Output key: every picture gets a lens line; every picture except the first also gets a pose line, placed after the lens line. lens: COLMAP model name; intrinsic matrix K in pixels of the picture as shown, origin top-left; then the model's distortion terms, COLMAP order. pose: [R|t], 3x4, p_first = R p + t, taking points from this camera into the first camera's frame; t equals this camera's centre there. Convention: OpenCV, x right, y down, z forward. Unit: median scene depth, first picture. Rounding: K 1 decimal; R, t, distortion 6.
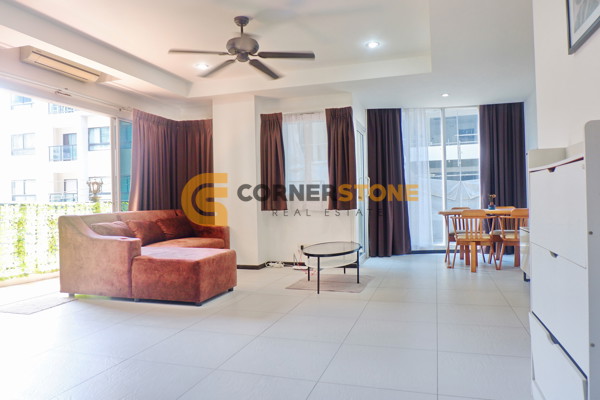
lens RADIAL K [[430.4, 0, 300.3], [0, 430.4, 199.9], [0, 0, 1]] dist [-0.031039, 0.023053]
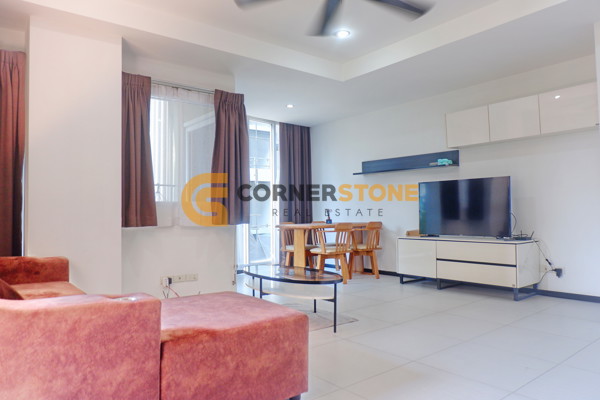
lens RADIAL K [[430.4, 0, 299.2], [0, 430.4, 199.3], [0, 0, 1]] dist [-0.031039, 0.023053]
pose [[0.544578, 0.042951, 0.837609, -0.522840], [-0.005747, 0.998856, -0.047483, 0.015147], [-0.838690, 0.021044, 0.544202, 0.523015]]
